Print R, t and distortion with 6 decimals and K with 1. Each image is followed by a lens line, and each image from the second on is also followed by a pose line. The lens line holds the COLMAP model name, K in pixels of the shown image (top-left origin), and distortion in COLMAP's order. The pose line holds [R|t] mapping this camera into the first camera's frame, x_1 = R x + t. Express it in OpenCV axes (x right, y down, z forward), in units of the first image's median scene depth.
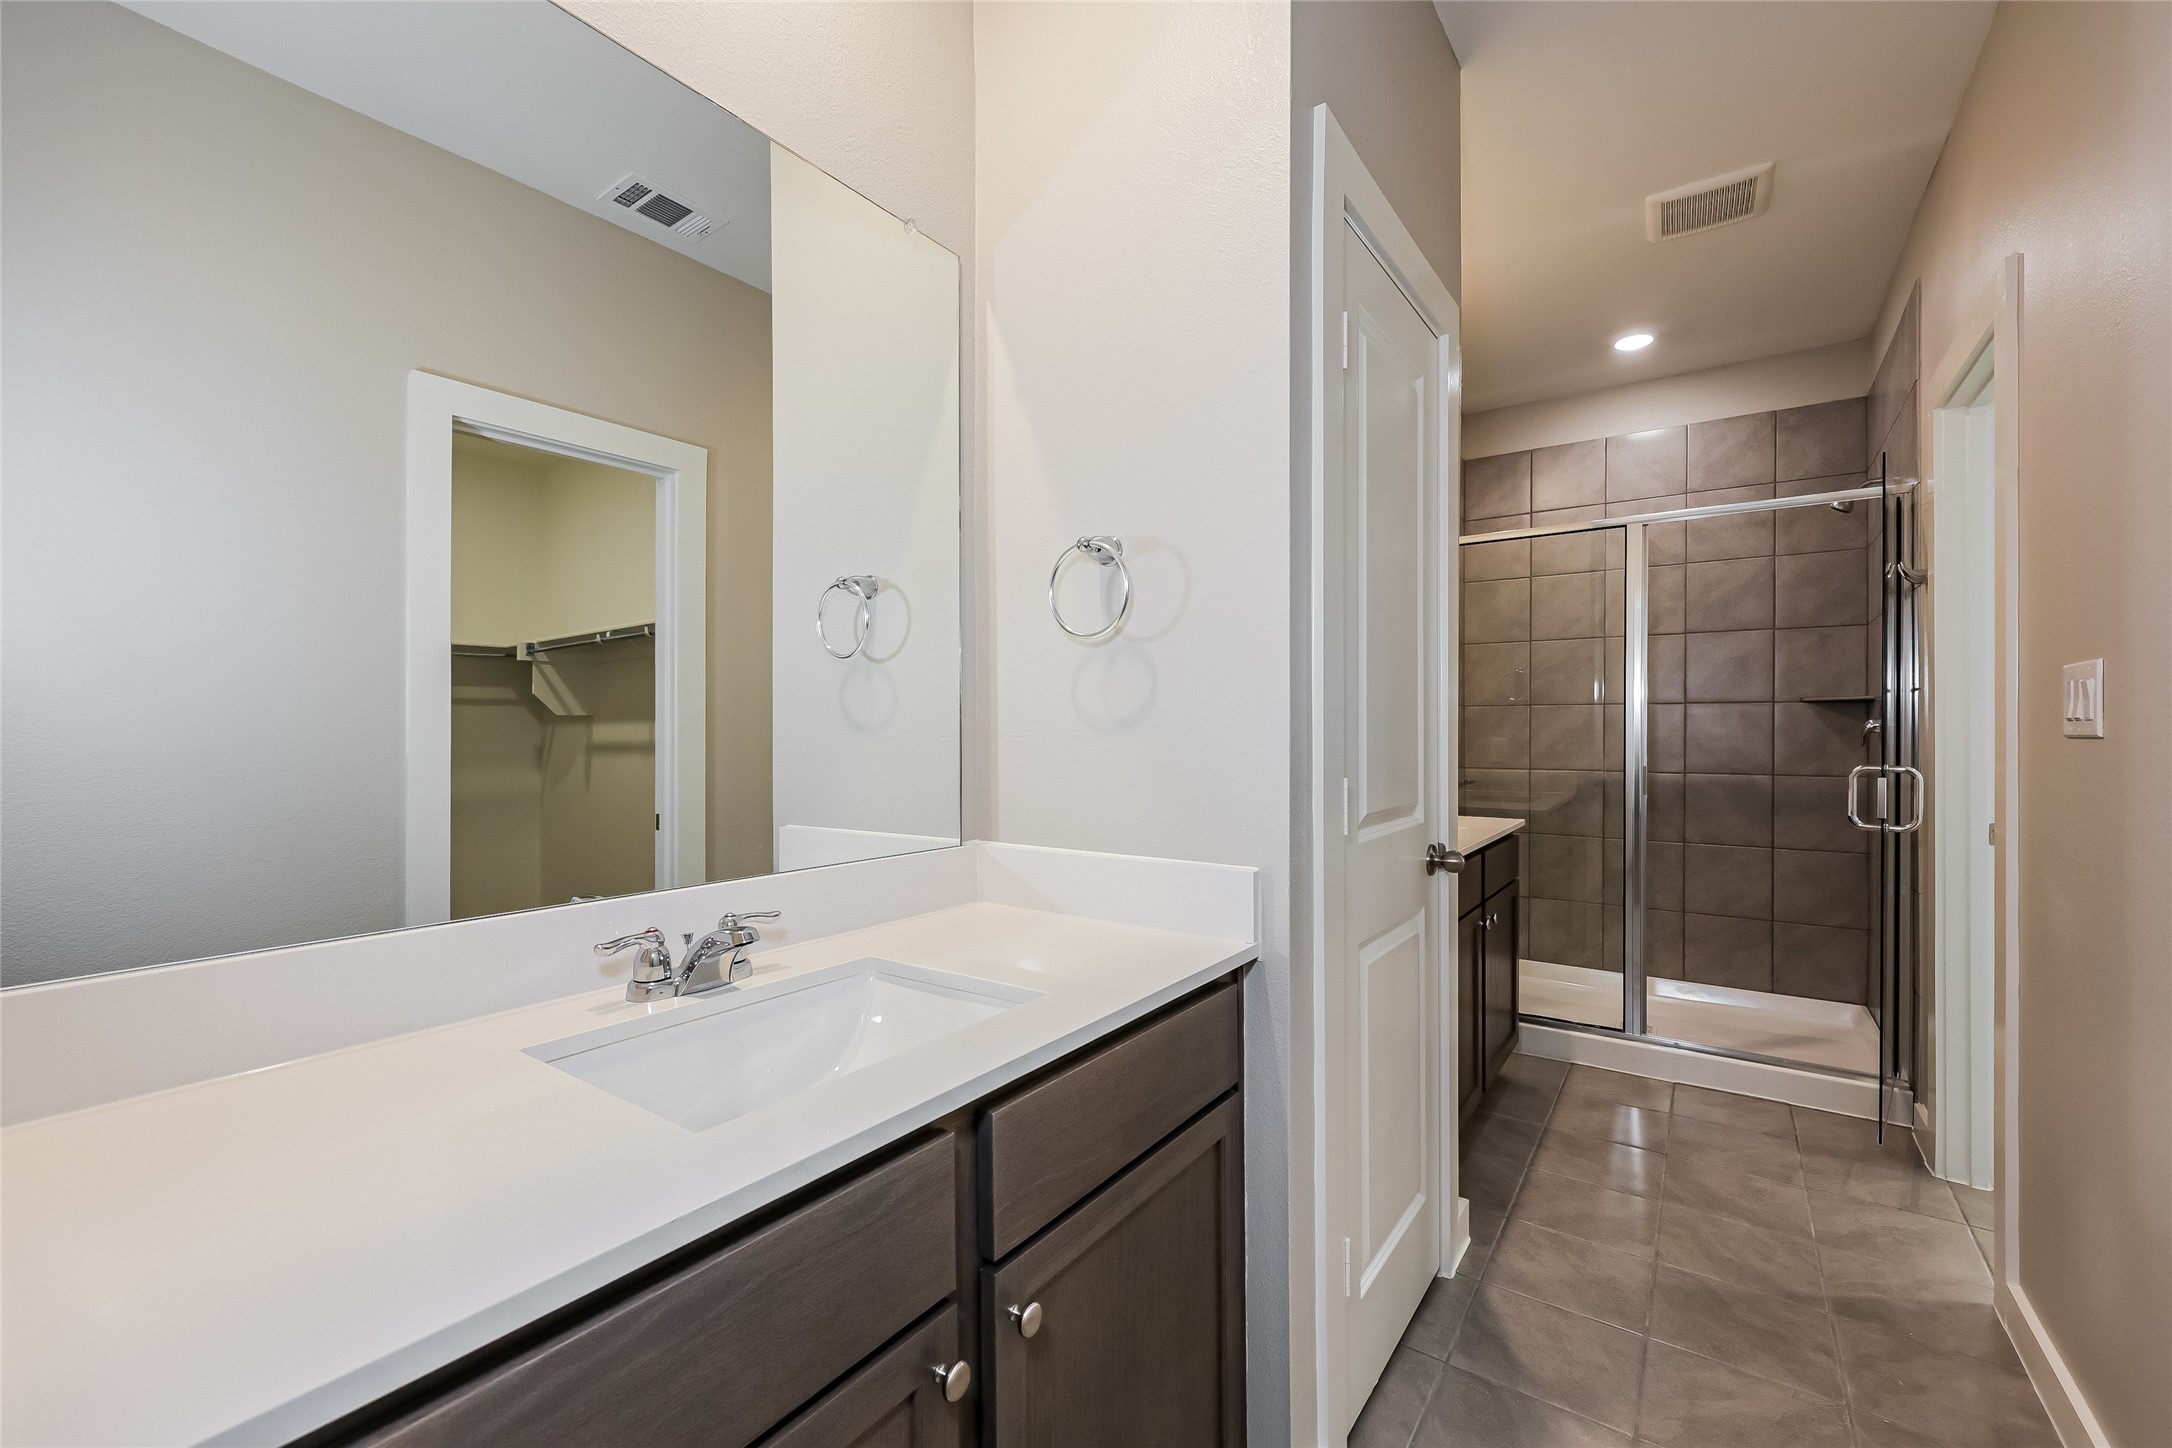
lens RADIAL K [[883.2, 0, 1082.5], [0, 883.2, 722.9], [0, 0, 1]] dist [0.002027, 0.000313]
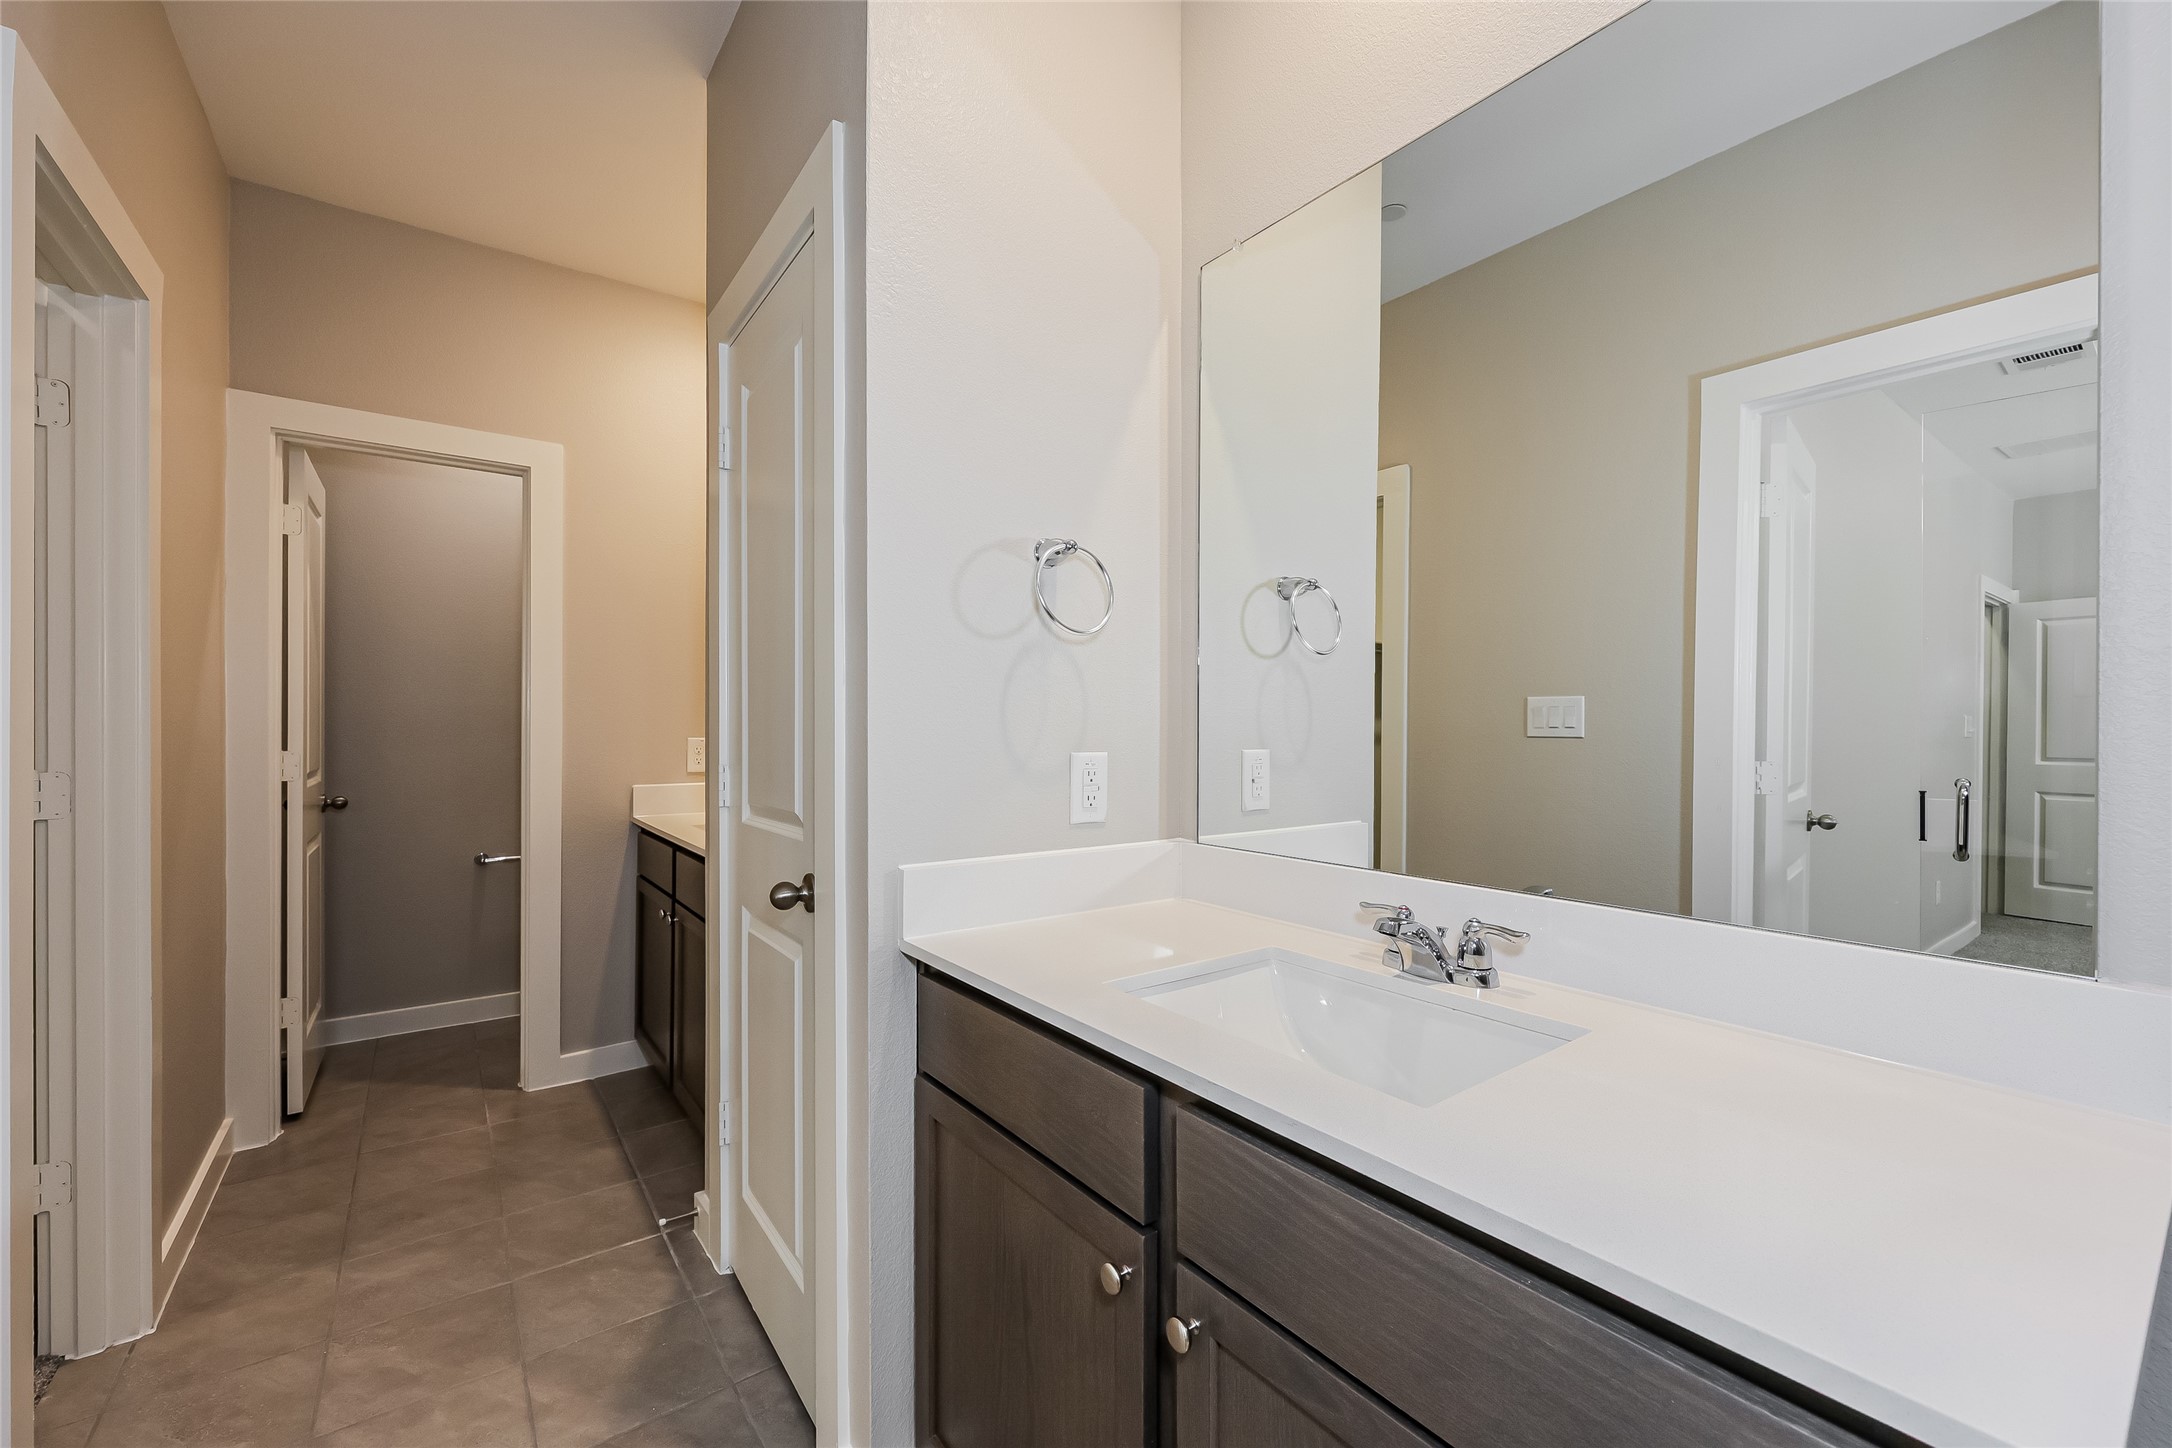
lens RADIAL K [[883.2, 0, 1082.5], [0, 883.2, 722.9], [0, 0, 1]] dist [0.002027, 0.000313]
pose [[-0.305099, -0.005588, -0.952304, 0.931697], [-0.004207, 0.999981, -0.004519, 0.014219], [0.952311, 0.002627, -0.305117, 1.273019]]
